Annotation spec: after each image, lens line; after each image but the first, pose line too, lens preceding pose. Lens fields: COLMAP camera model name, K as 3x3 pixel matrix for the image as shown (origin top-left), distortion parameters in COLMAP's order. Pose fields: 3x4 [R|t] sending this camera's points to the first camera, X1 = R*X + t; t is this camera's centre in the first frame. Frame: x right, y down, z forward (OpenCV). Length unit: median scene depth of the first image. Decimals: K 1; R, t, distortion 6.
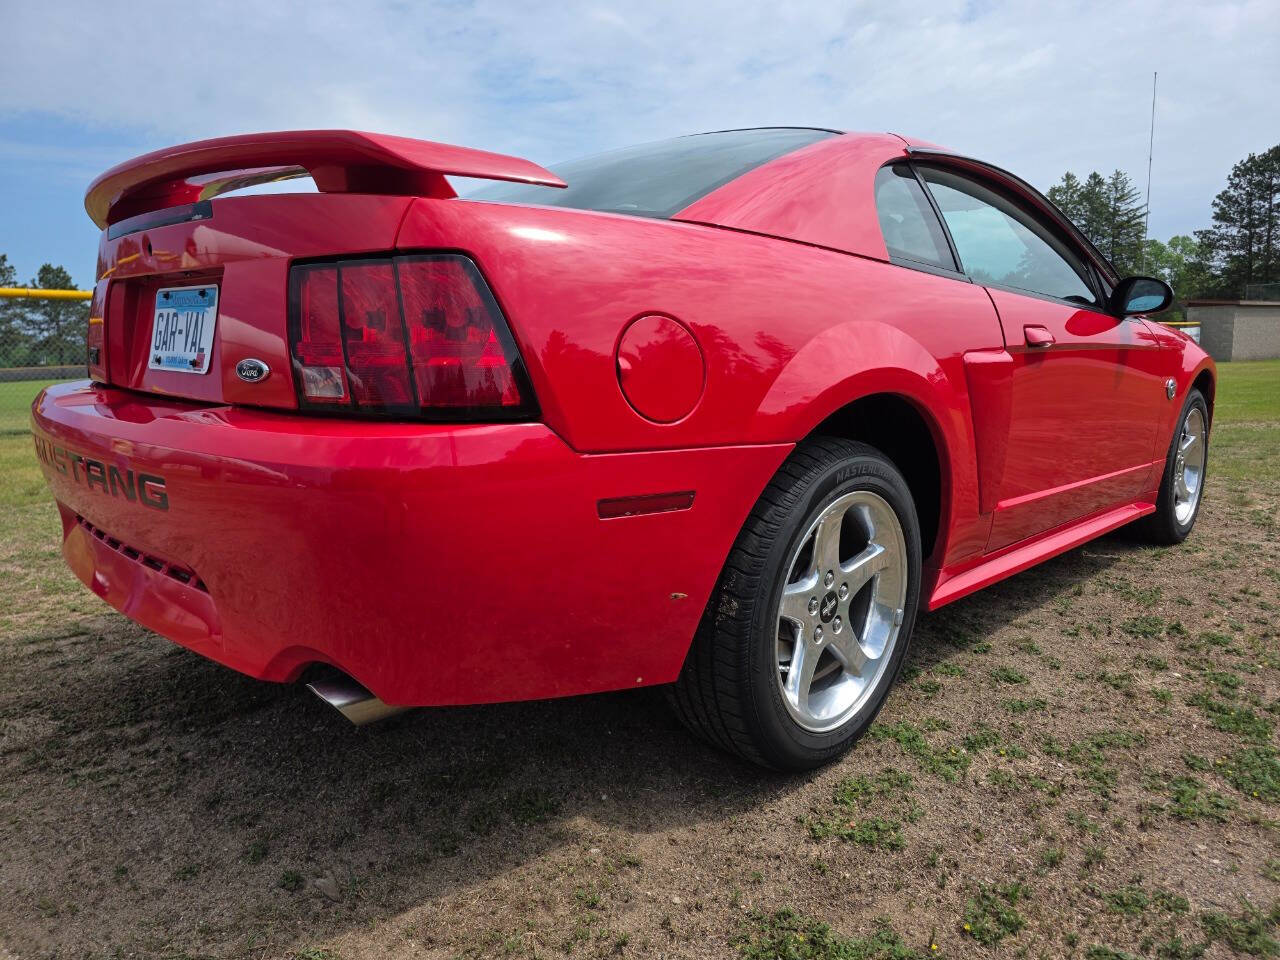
lens RADIAL K [[884.9, 0, 646.8], [0, 884.9, 480.2], [0, 0, 1]] dist [0.032842, -0.030489]
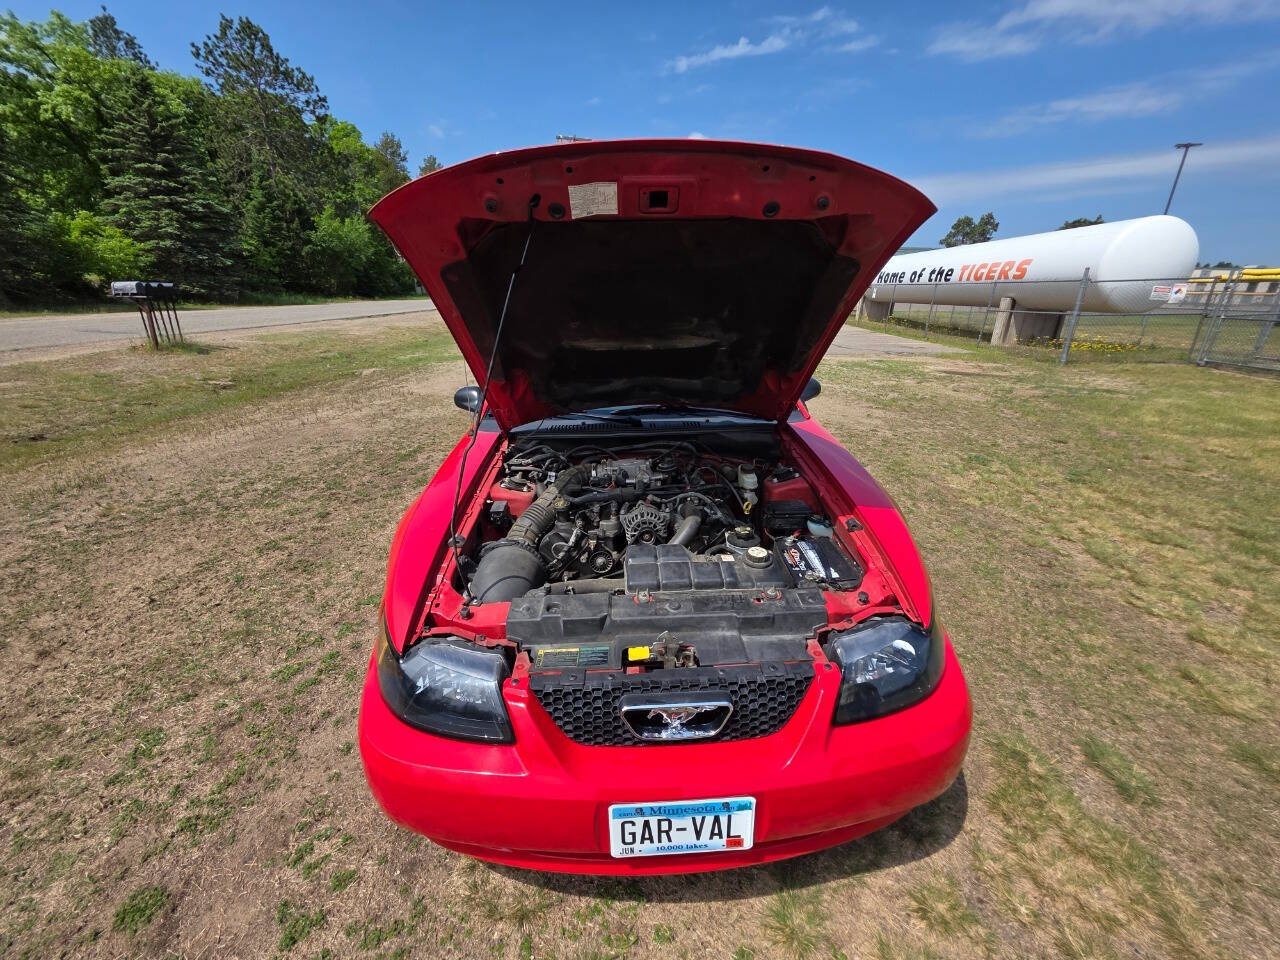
lens RADIAL K [[520.4, 0, 640.3], [0, 520.4, 472.7], [0, 0, 1]] dist [0.007748, -0.002529]
pose [[0.685847, -0.397210, 0.609785, -0.789489], [0.149232, 0.896866, 0.416366, -0.875739], [-0.712280, -0.194564, 0.674390, 0.667166]]
